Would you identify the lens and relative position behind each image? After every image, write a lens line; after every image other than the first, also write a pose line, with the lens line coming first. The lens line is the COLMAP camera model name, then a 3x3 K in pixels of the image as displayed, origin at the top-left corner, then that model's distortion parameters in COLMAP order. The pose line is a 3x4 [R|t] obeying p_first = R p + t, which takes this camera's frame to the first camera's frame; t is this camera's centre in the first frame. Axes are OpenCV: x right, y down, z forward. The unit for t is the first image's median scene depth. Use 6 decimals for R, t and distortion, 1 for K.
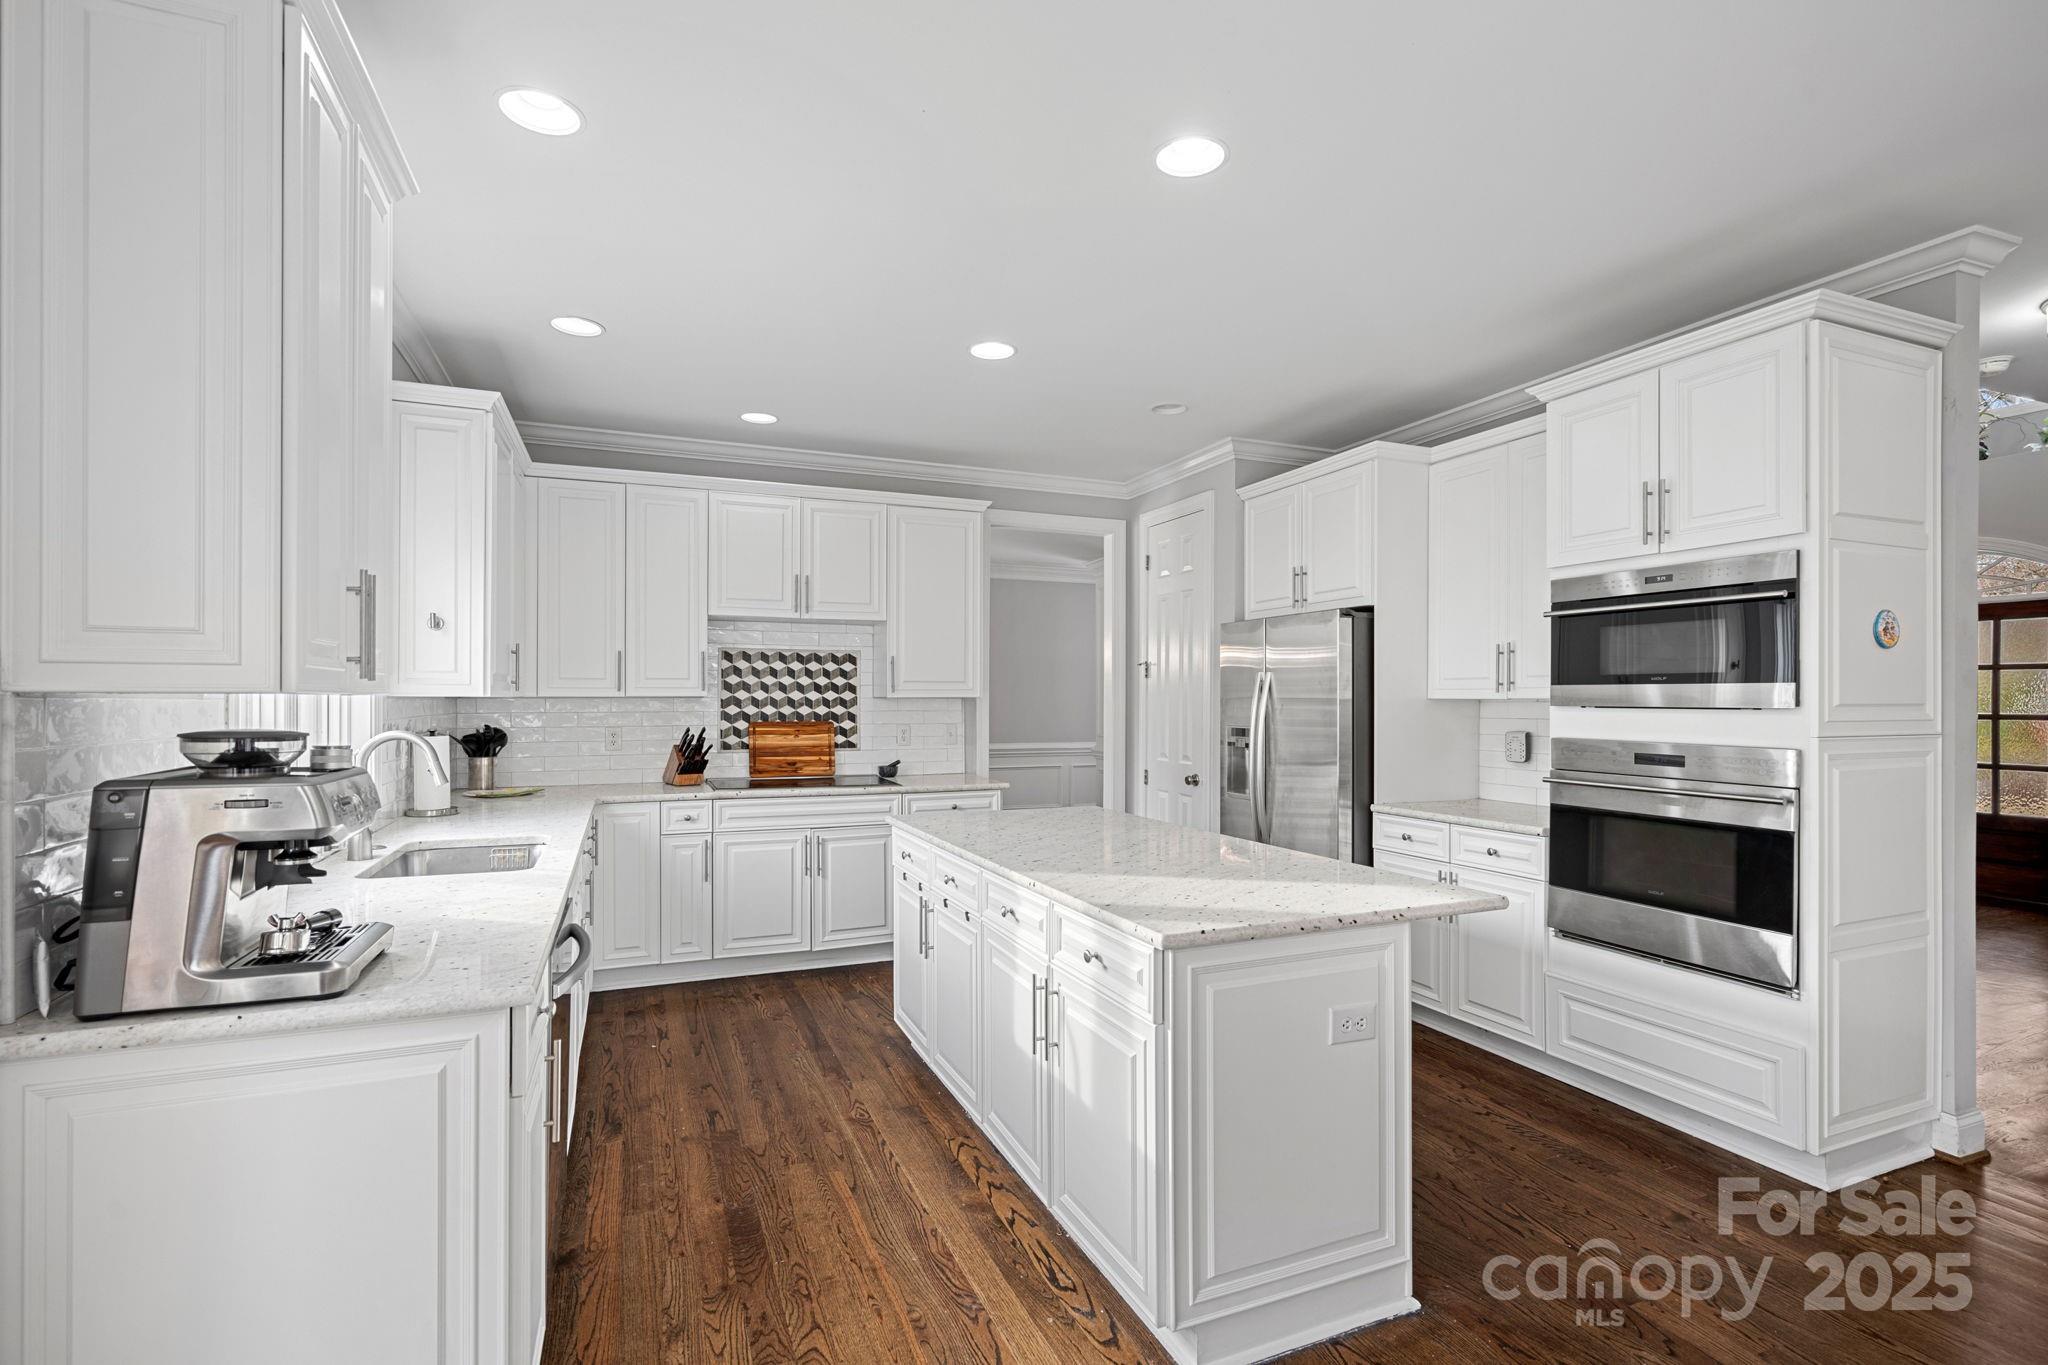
lens RADIAL K [[936.0, 0, 1039.8], [0, 936.0, 694.6], [0, 0, 1]] dist [-0.003631, 0.000382]
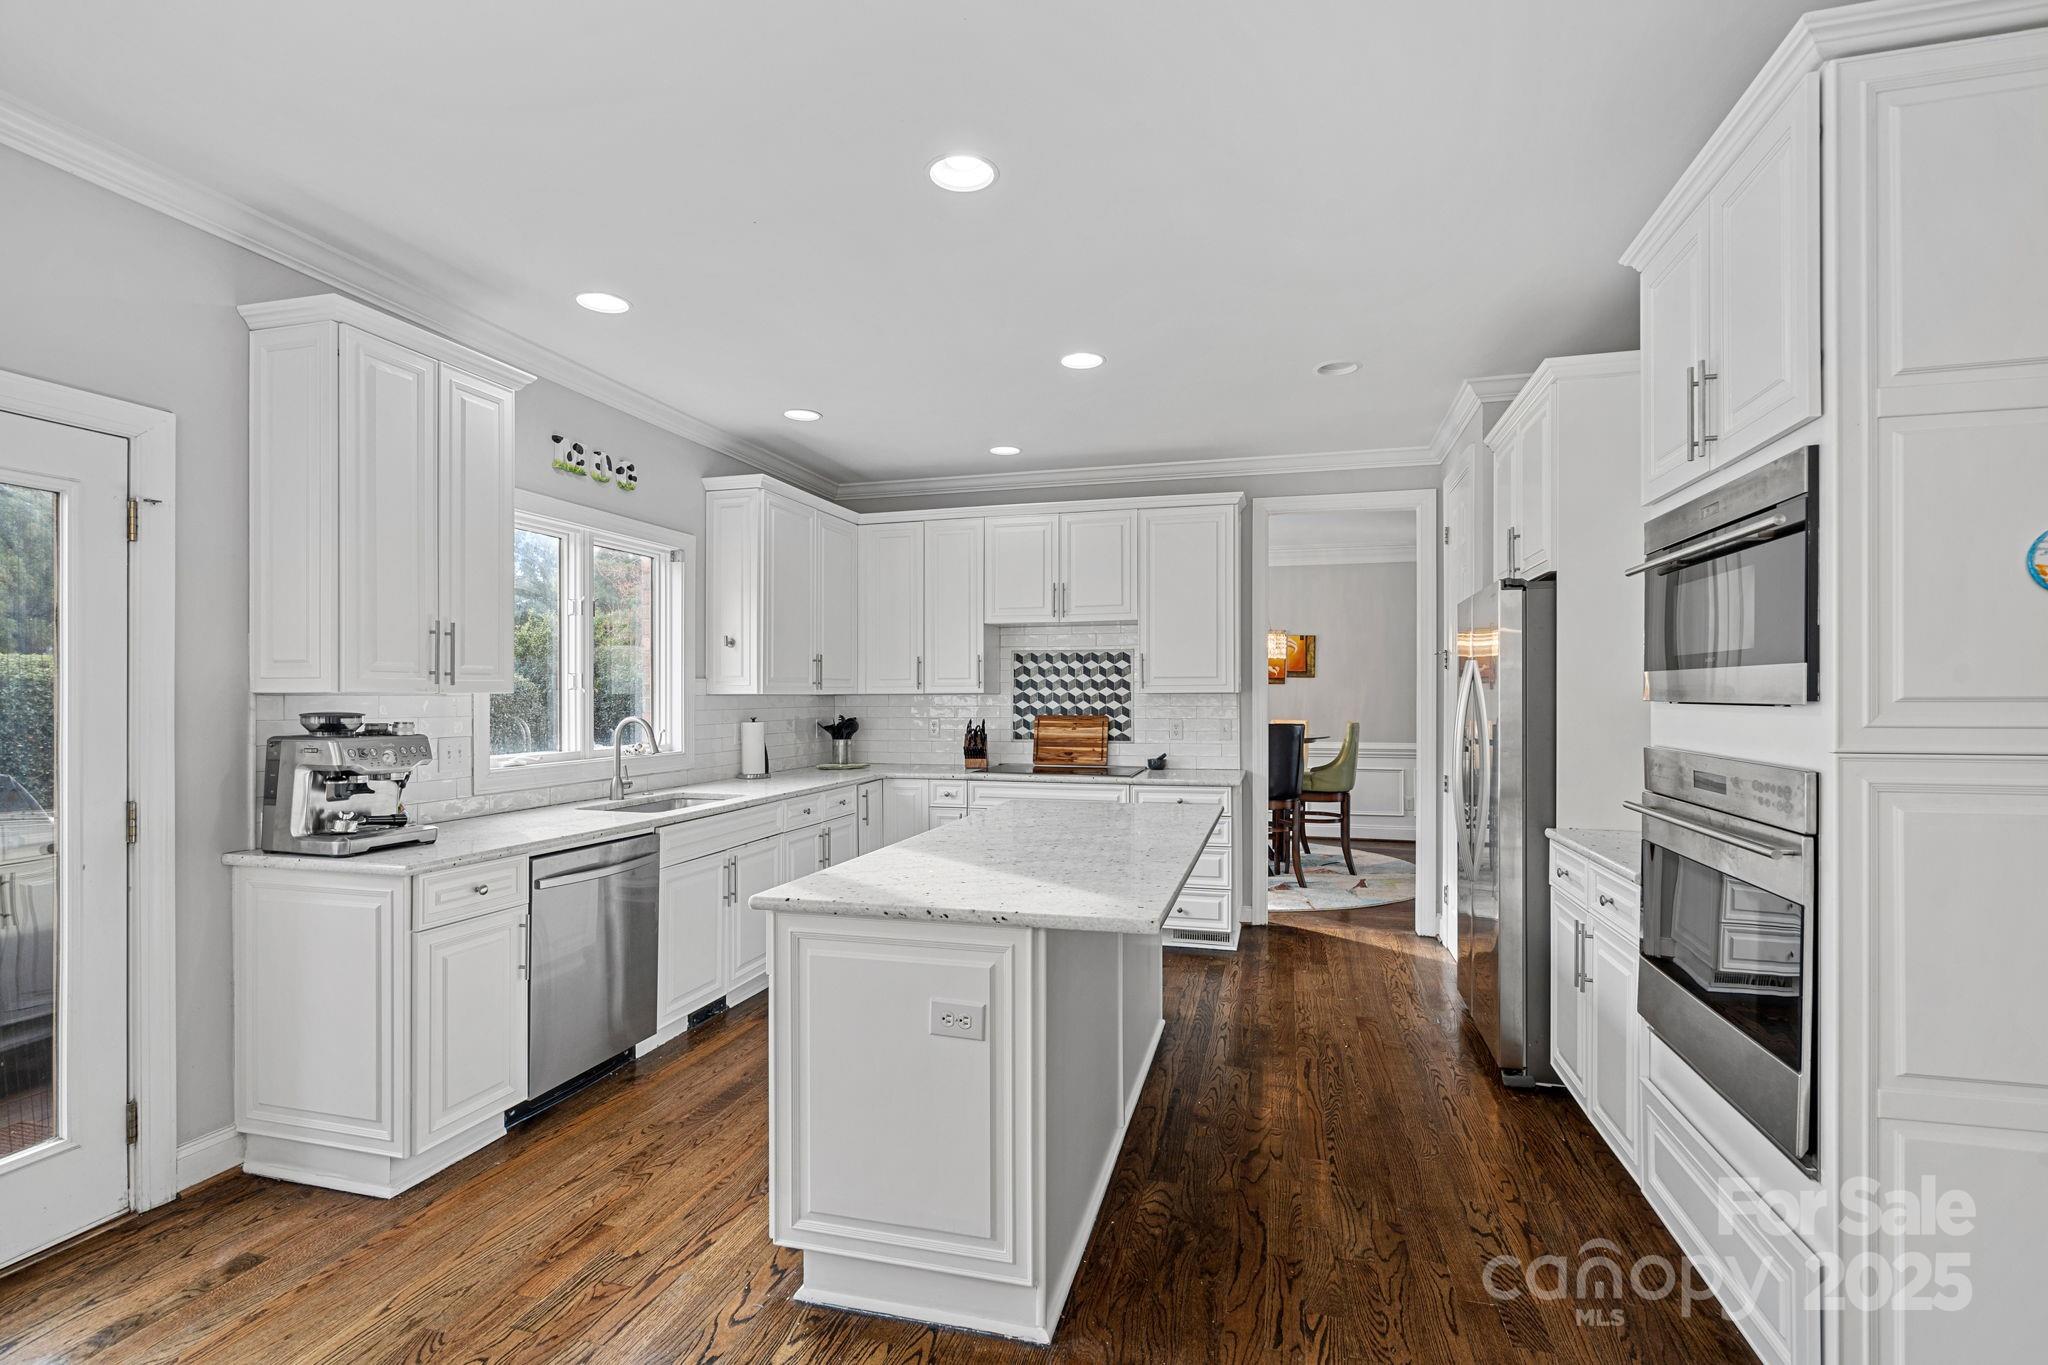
lens RADIAL K [[936.0, 0, 1039.8], [0, 936.0, 694.6], [0, 0, 1]] dist [-0.003631, 0.000382]
pose [[0.791486, -0.003153, -0.611179, 0.390990], [0.005520, 0.999983, 0.001990, 0.001880], [0.611162, -0.004949, 0.791490, 0.103499]]
